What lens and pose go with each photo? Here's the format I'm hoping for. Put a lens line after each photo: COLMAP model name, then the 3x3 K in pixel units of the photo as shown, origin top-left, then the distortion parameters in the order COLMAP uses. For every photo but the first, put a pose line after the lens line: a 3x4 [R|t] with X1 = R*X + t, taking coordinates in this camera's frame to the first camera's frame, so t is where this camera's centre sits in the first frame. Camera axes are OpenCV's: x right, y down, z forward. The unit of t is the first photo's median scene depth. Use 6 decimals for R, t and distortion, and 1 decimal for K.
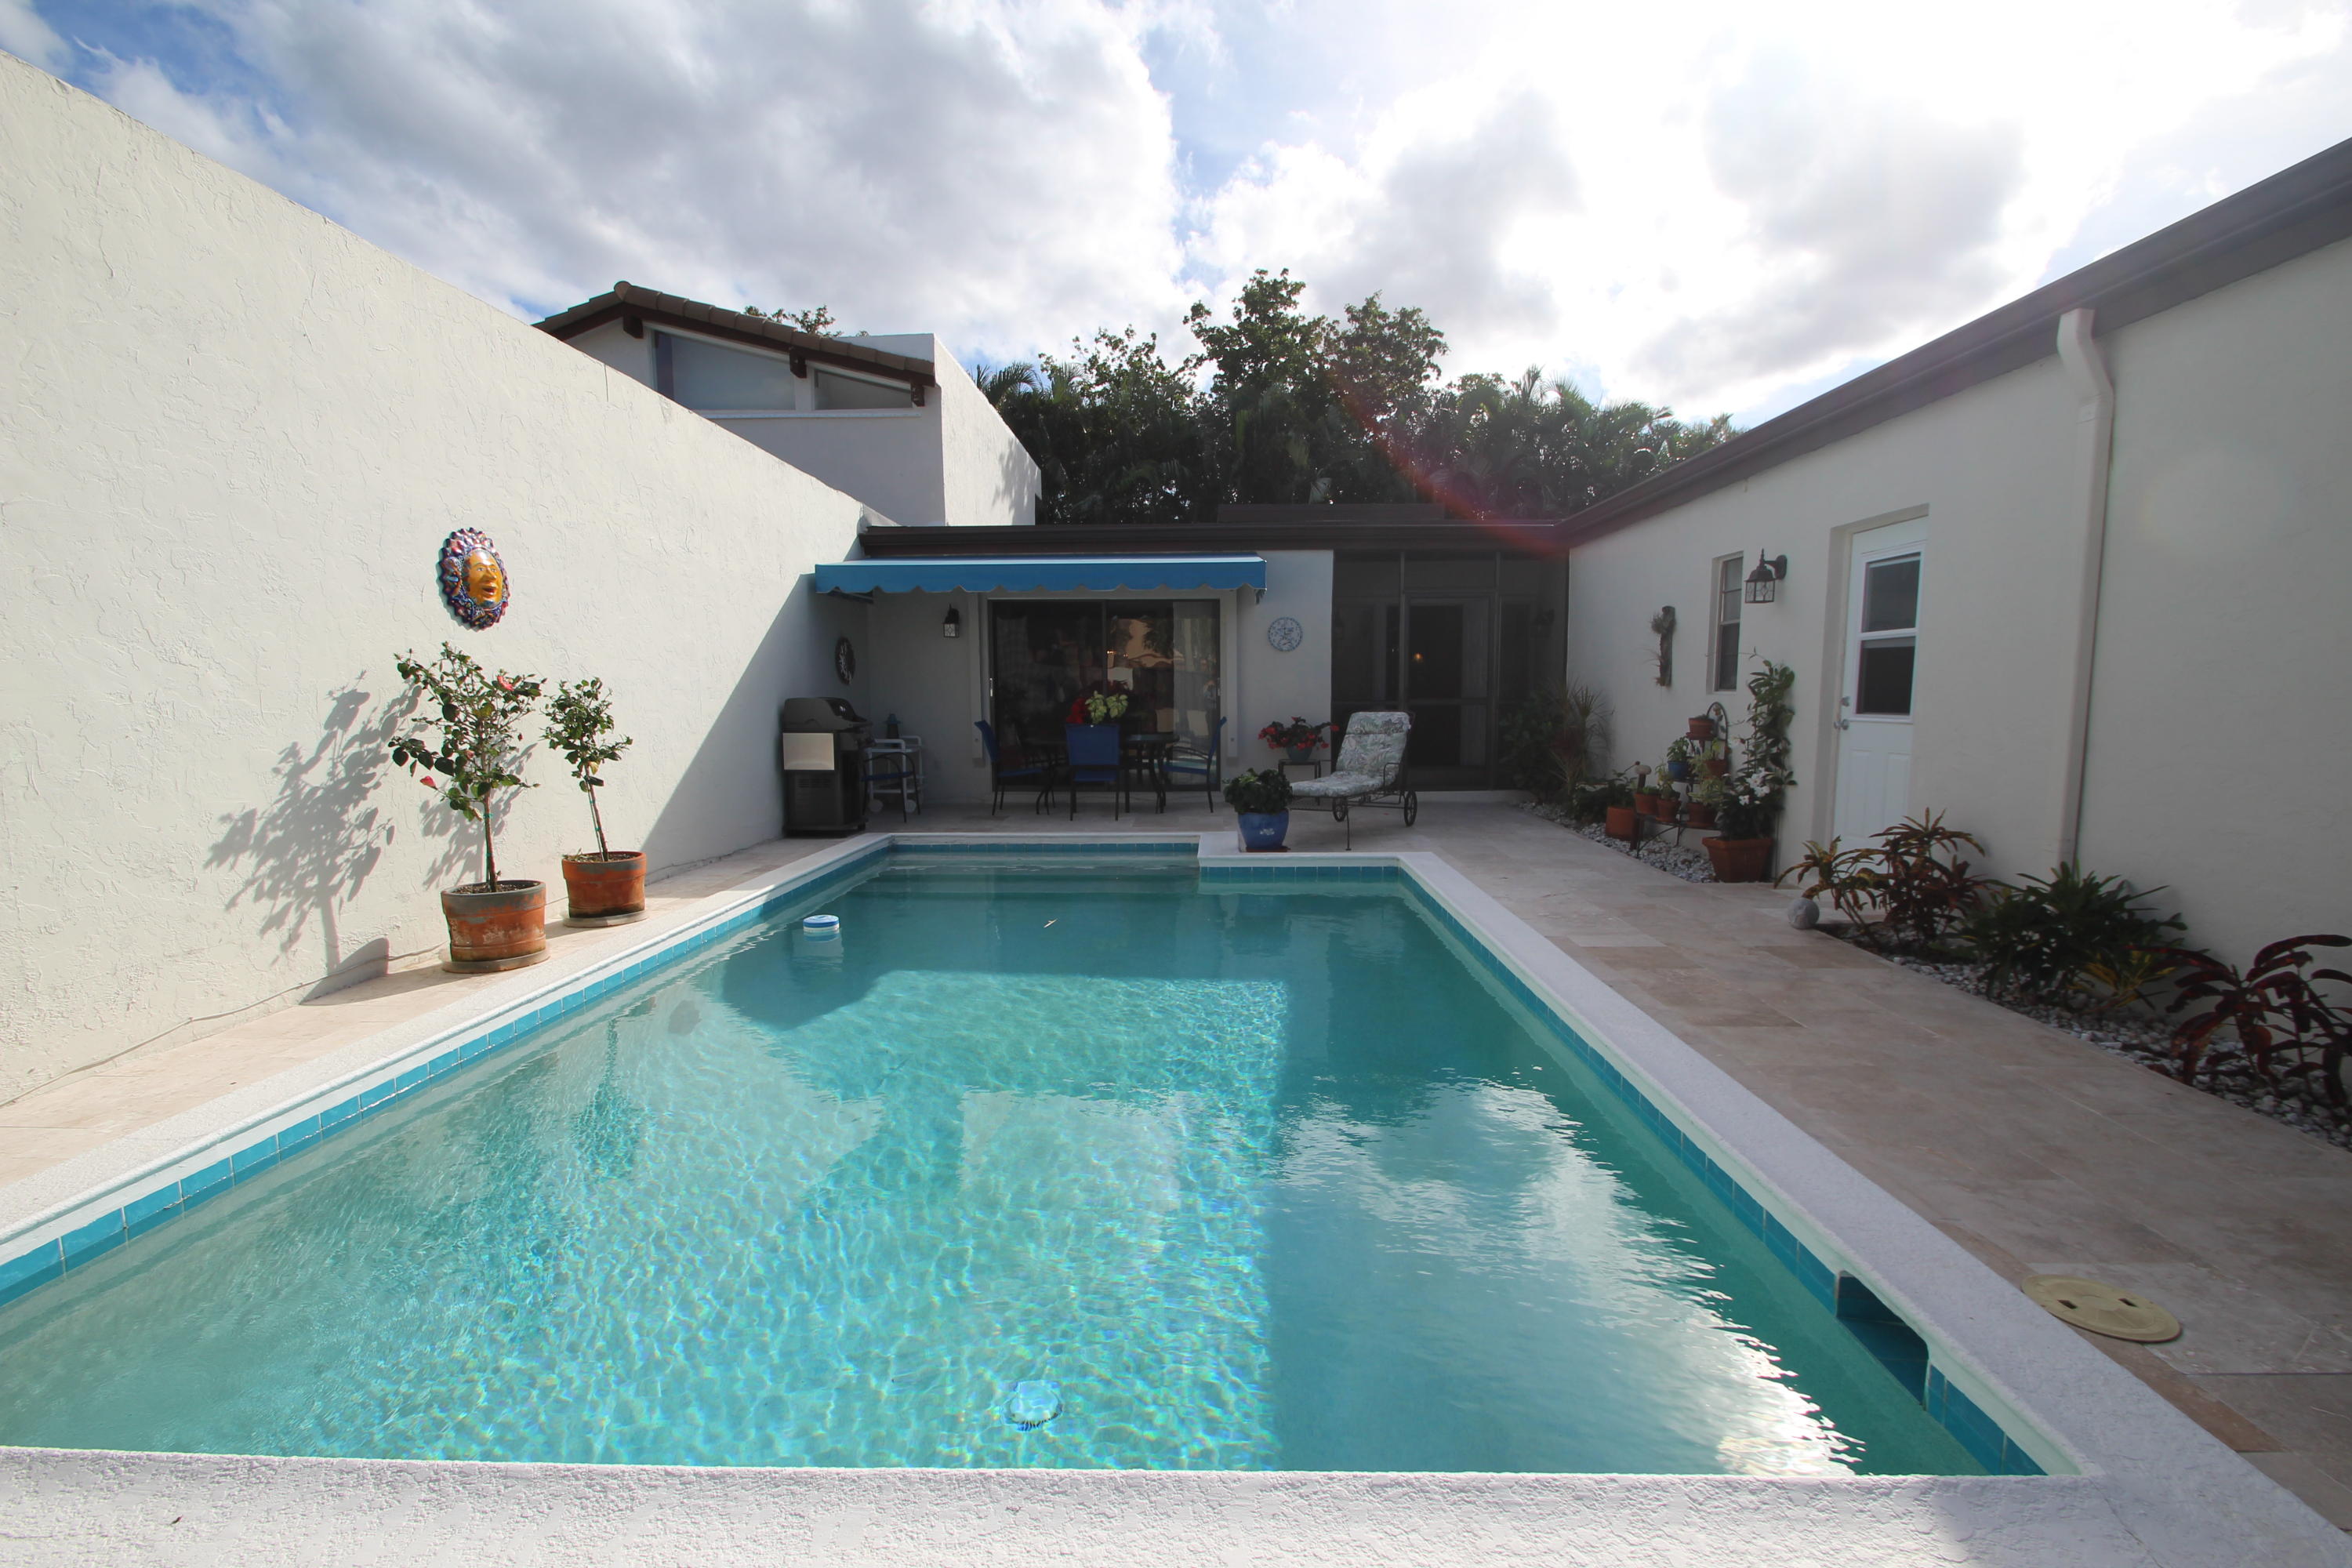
lens RADIAL K [[1100.2, 0, 1186.1], [0, 1100.2, 812.7], [0, 0, 1]] dist [0.013310, -0.014698]
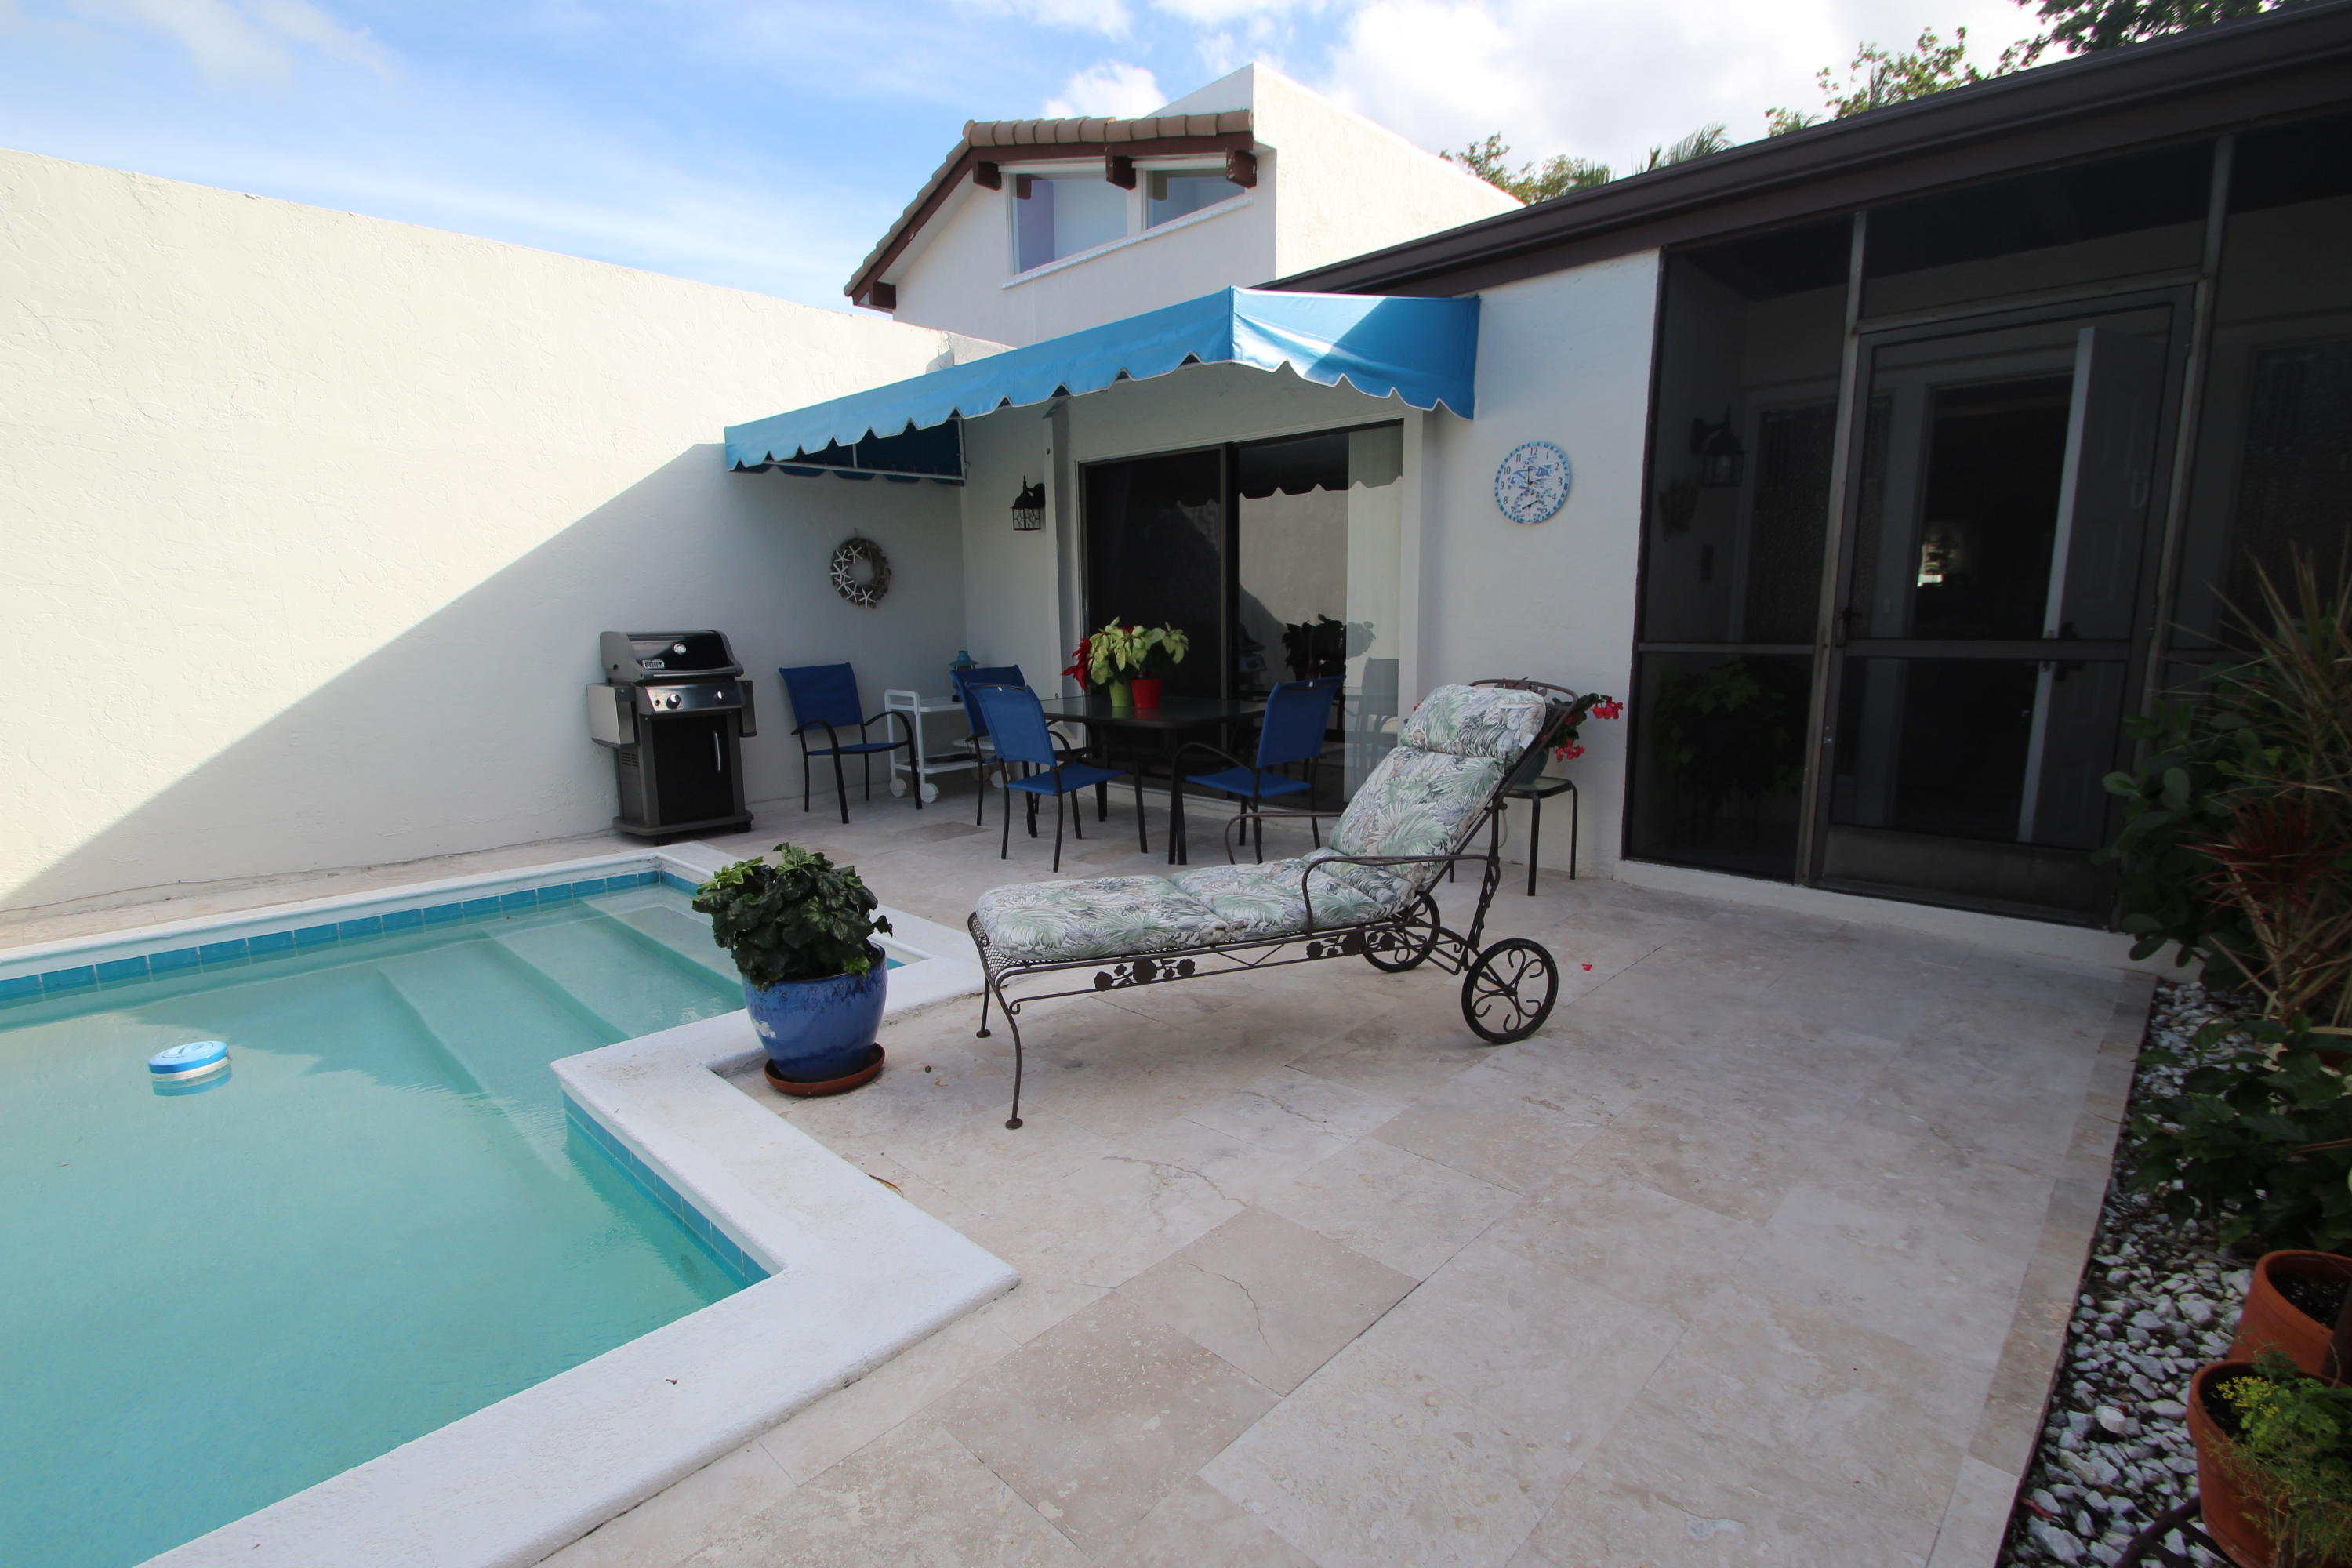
lens RADIAL K [[1100.2, 0, 1186.1], [0, 1100.2, 812.7], [0, 0, 1]] dist [0.013310, -0.014698]
pose [[0.743102, 0.118208, -0.658655, 0.223492], [-0.064660, 0.992352, 0.105147, -0.055152], [0.666047, -0.035547, 0.745062, 0.454562]]
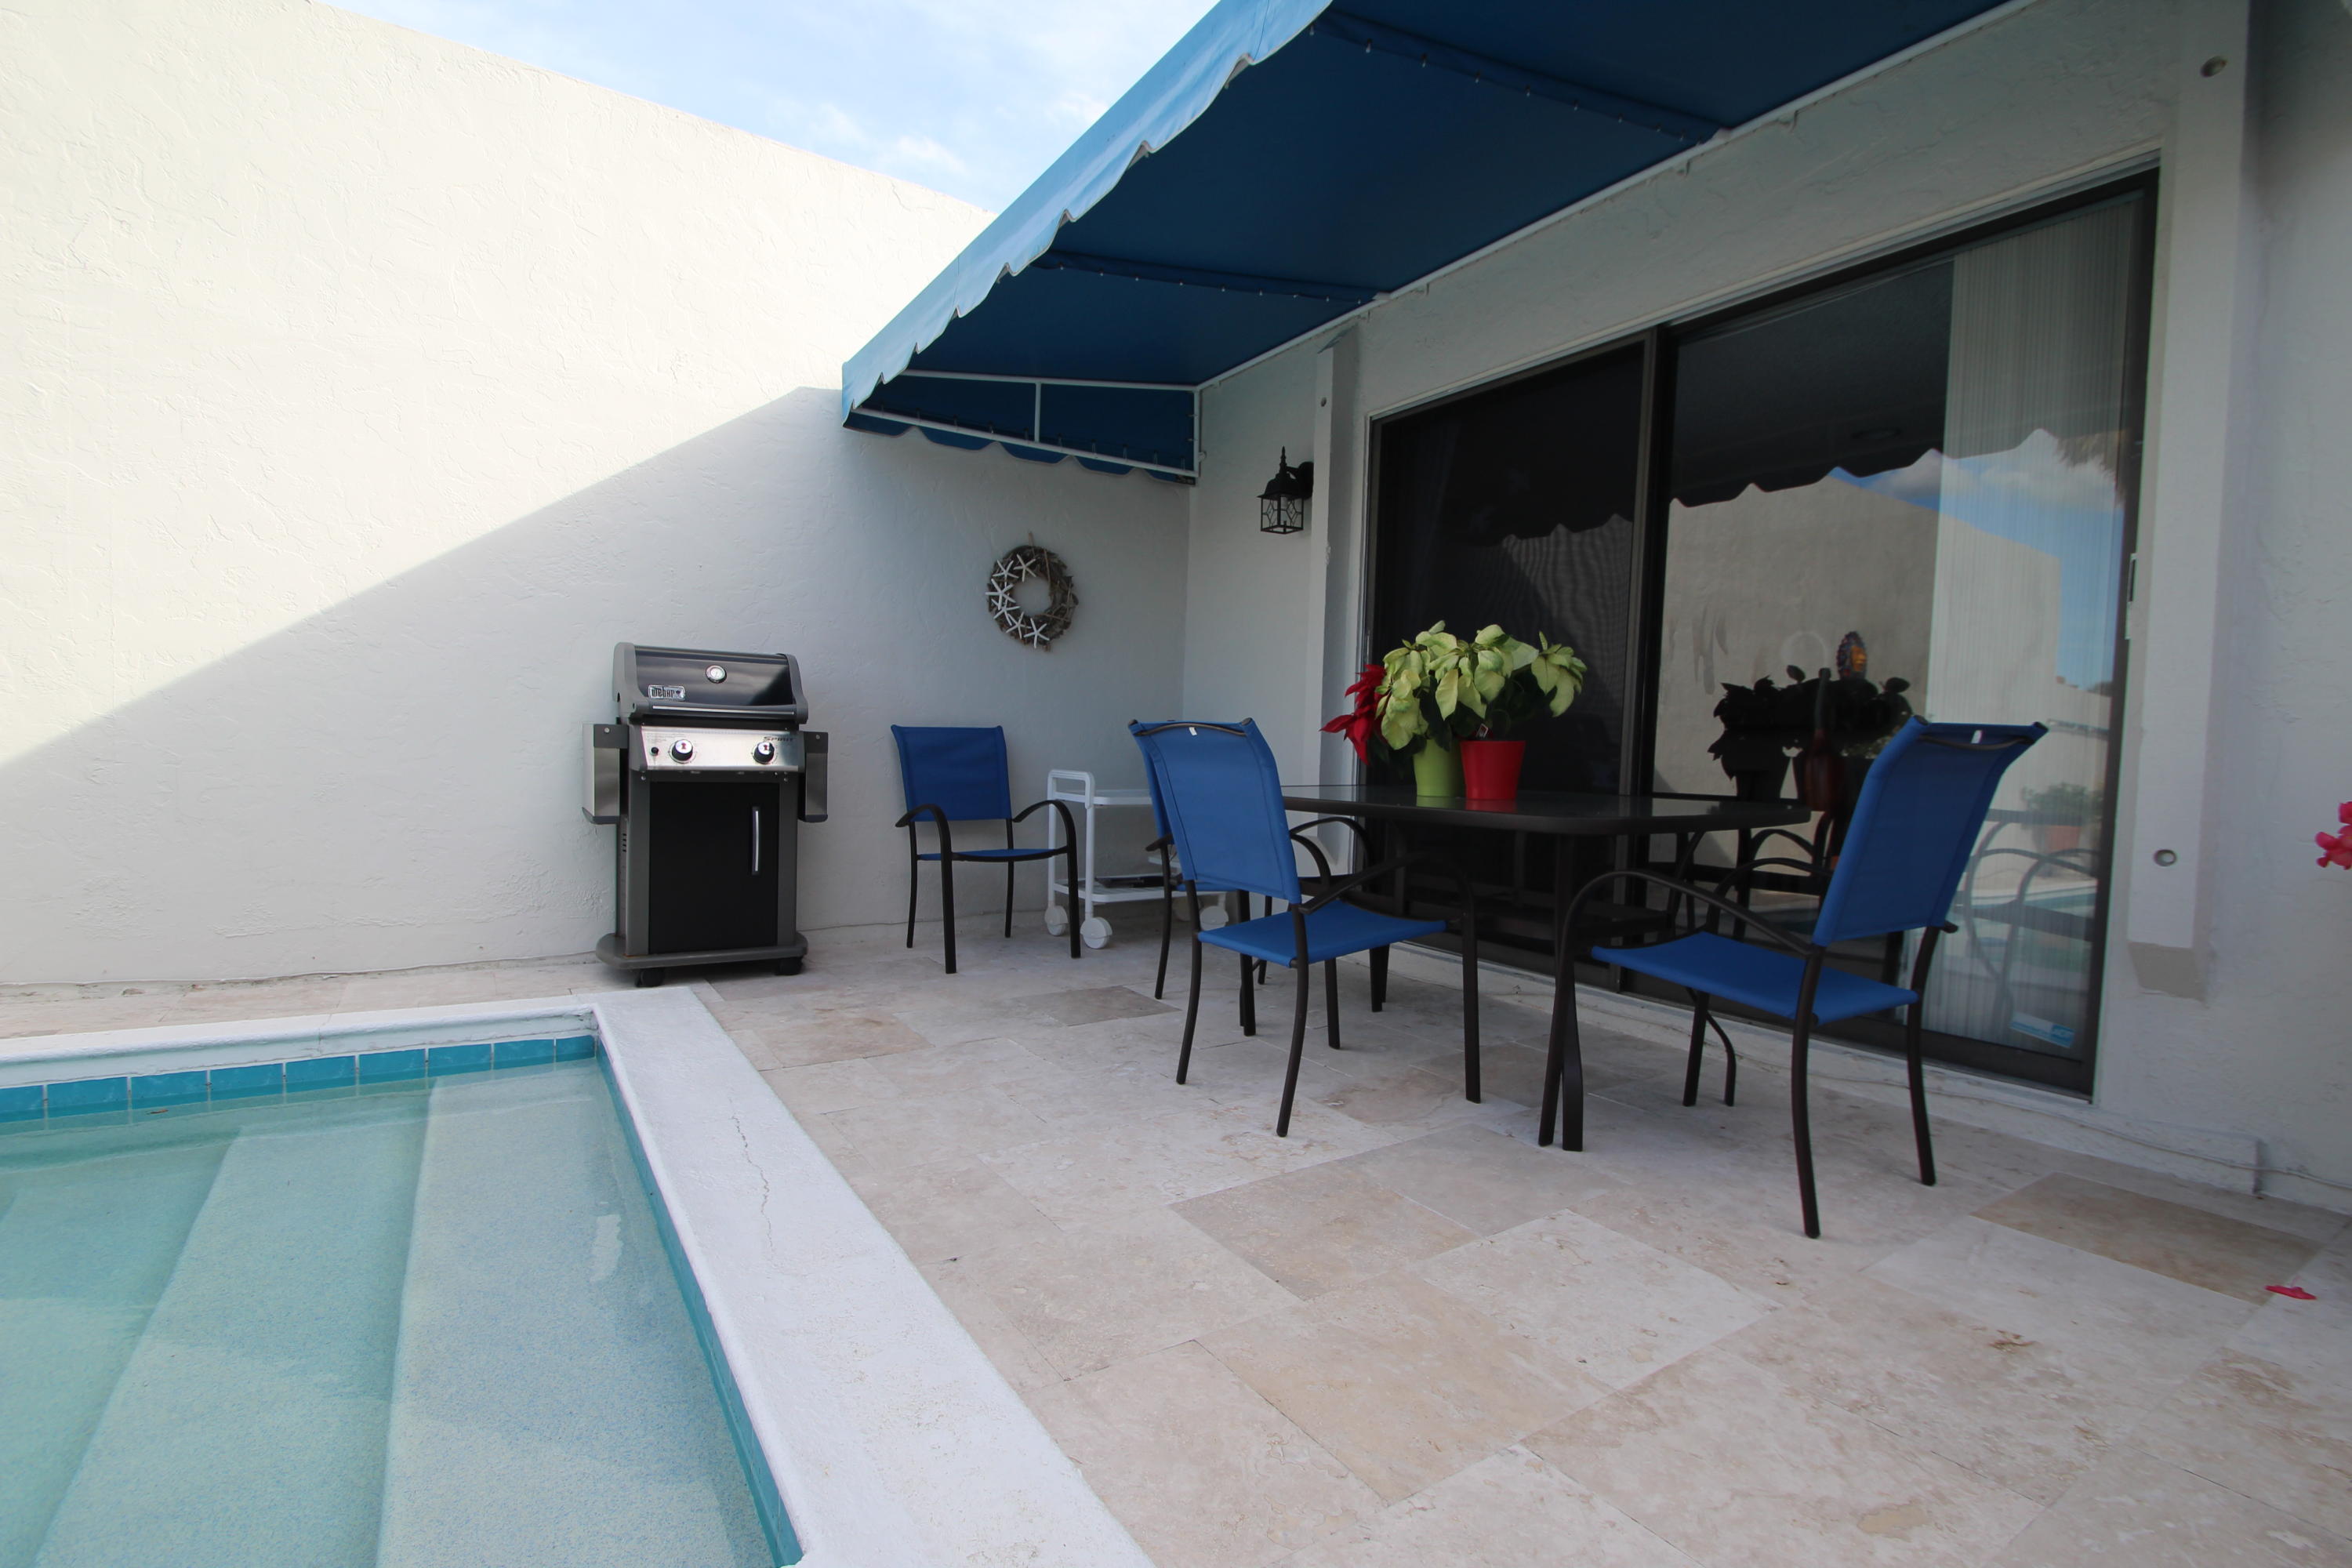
lens RADIAL K [[1100.2, 0, 1186.1], [0, 1100.2, 812.7], [0, 0, 1]] dist [0.013310, -0.014698]
pose [[0.571006, 0.068718, -0.818065, 0.079003], [-0.122722, 0.992438, -0.002294, -0.040712], [0.811721, 0.101705, 0.575122, 0.583370]]
